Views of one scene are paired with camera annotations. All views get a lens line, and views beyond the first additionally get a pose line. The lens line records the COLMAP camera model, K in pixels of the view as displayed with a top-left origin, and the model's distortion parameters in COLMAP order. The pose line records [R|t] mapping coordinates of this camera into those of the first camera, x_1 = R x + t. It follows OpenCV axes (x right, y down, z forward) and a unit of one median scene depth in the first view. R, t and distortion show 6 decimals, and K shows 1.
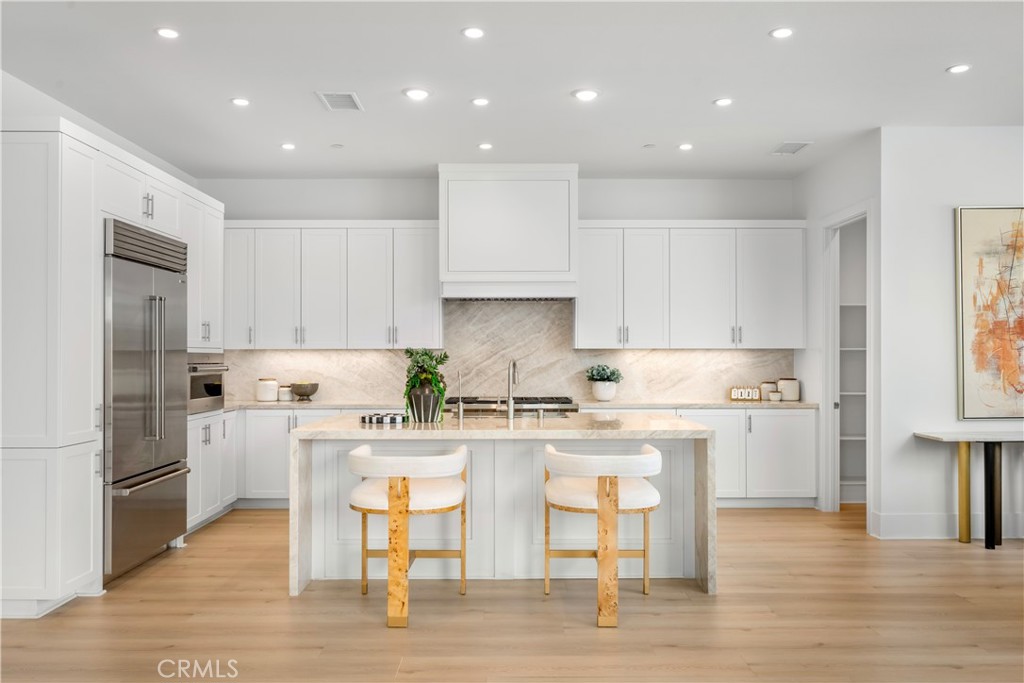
lens RADIAL K [[798.0, 0, 511.2], [0, 798.0, 348.9], [0, 0, 1]] dist [0.003590, -0.000152]
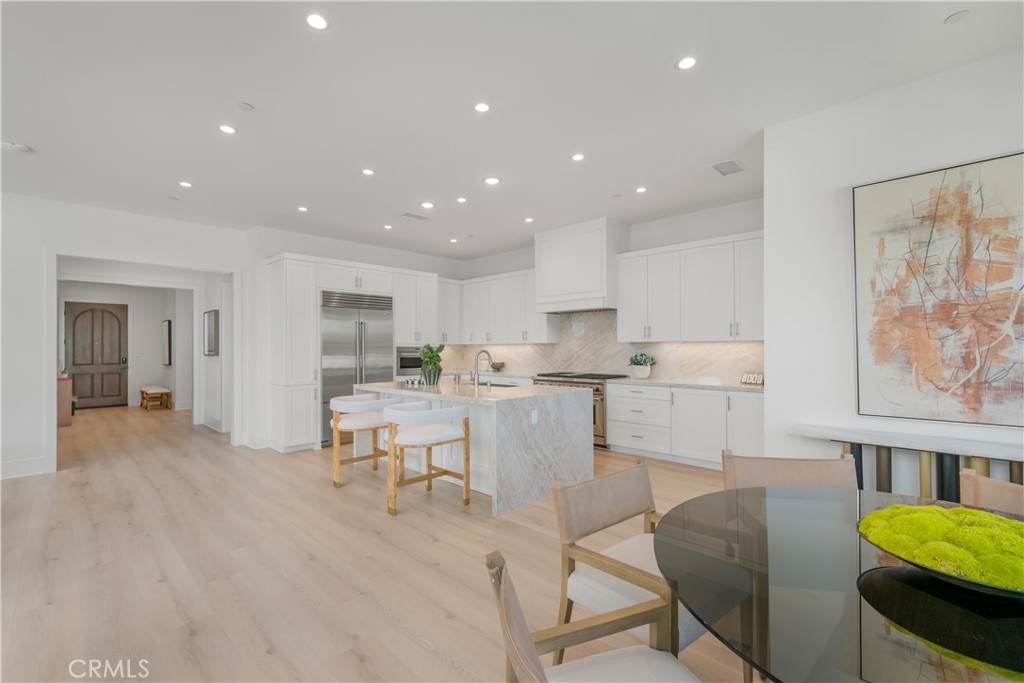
lens RADIAL K [[440.8, 0, 510.9], [0, 440.8, 343.7], [0, 0, 1]] dist [0.001541, 0.000229]
pose [[0.718489, -0.008433, -0.695487, 0.632464], [0.011073, 0.999938, -0.000686, 0.000942], [0.695450, -0.007208, 0.718539, 0.354843]]
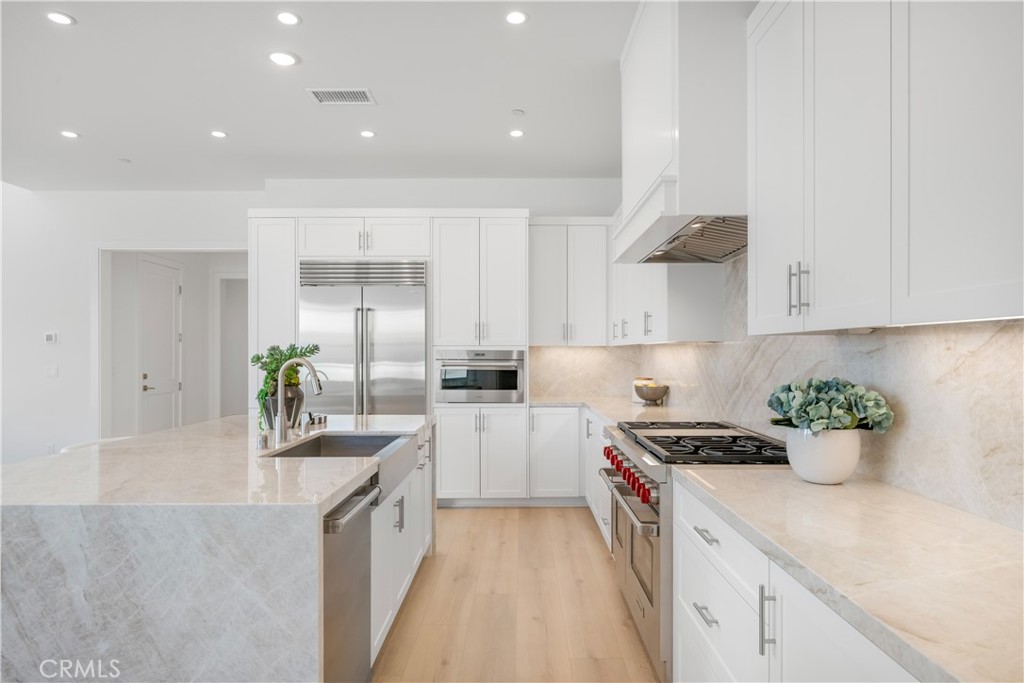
lens RADIAL K [[598.8, 0, 522.7], [0, 598.8, 345.1], [0, 0, 1]] dist [-0.000836, -0.000094]
pose [[-0.003982, -0.011170, -0.999930, 0.481682], [0.009443, 0.999893, -0.011207, 0.008615], [0.999947, -0.009487, -0.003876, 1.115005]]
